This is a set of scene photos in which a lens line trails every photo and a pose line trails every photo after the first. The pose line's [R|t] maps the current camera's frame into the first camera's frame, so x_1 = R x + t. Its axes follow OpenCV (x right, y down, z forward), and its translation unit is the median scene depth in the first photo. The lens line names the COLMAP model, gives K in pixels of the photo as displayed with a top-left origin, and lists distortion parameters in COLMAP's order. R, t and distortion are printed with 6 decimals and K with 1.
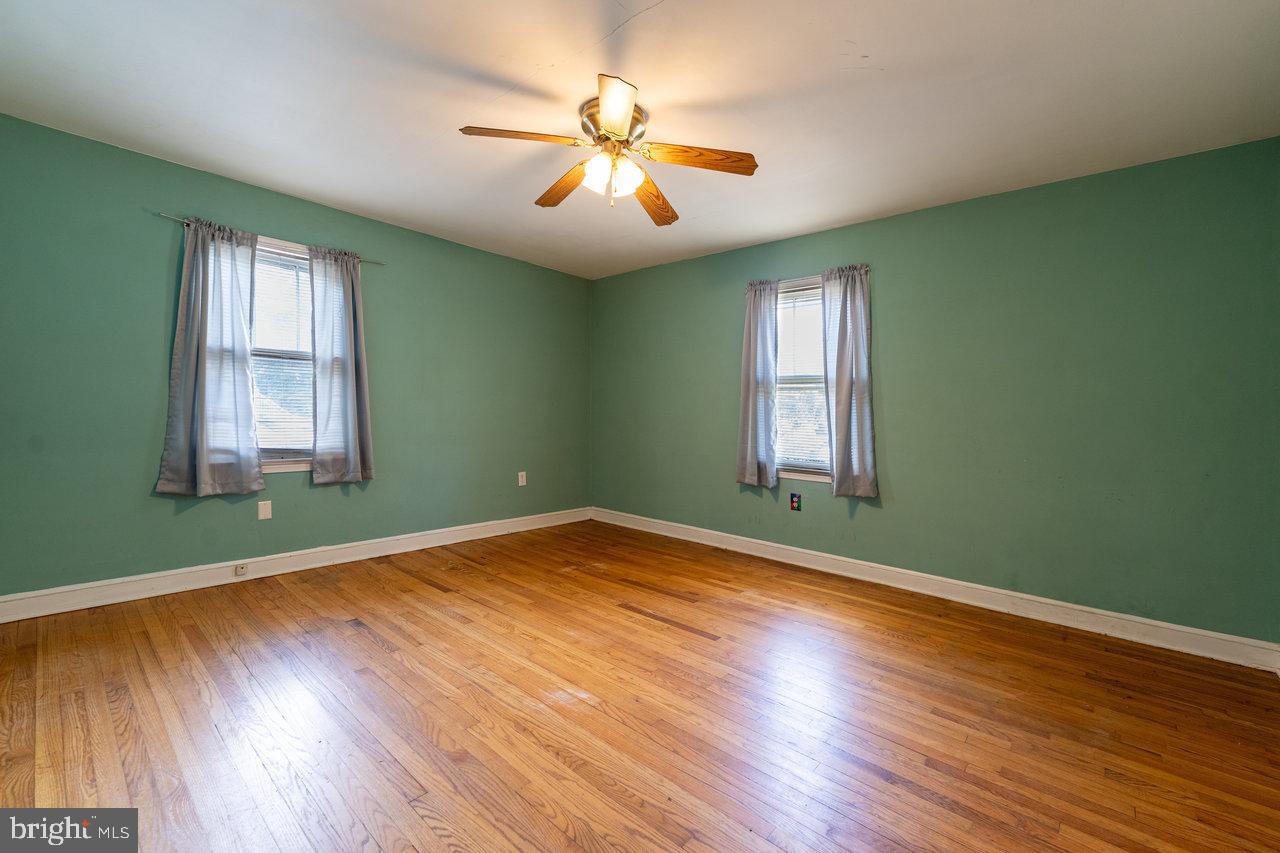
lens RADIAL K [[526.3, 0, 638.4], [0, 526.3, 421.1], [0, 0, 1]] dist [0.002349, -0.000213]
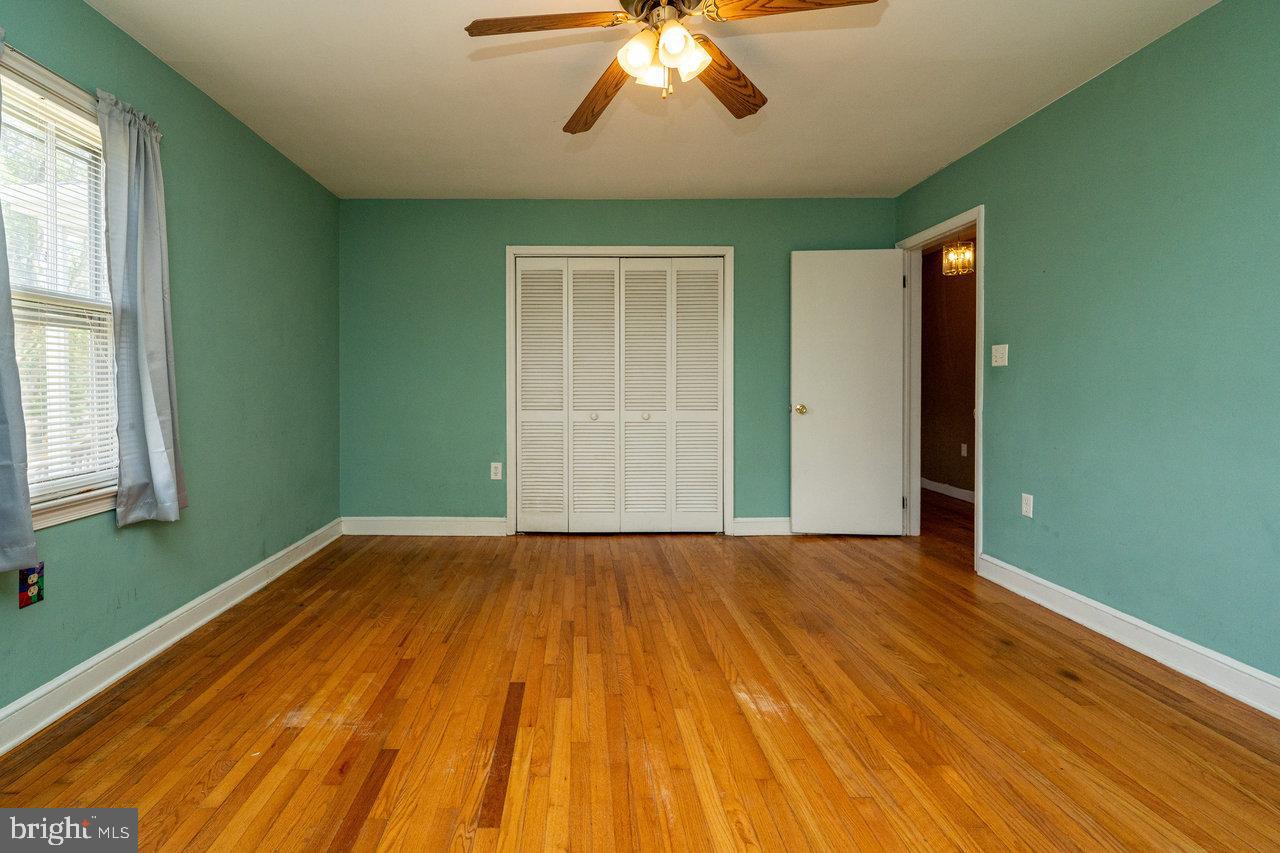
lens RADIAL K [[526.3, 0, 589.3], [0, 526.3, 376.0], [0, 0, 1]] dist [0.002349, -0.000213]
pose [[-0.656095, -0.012838, 0.754569, -0.556165], [-0.007397, 0.999917, 0.010582, -0.041714], [-0.754642, 0.001361, -0.656136, 1.631084]]
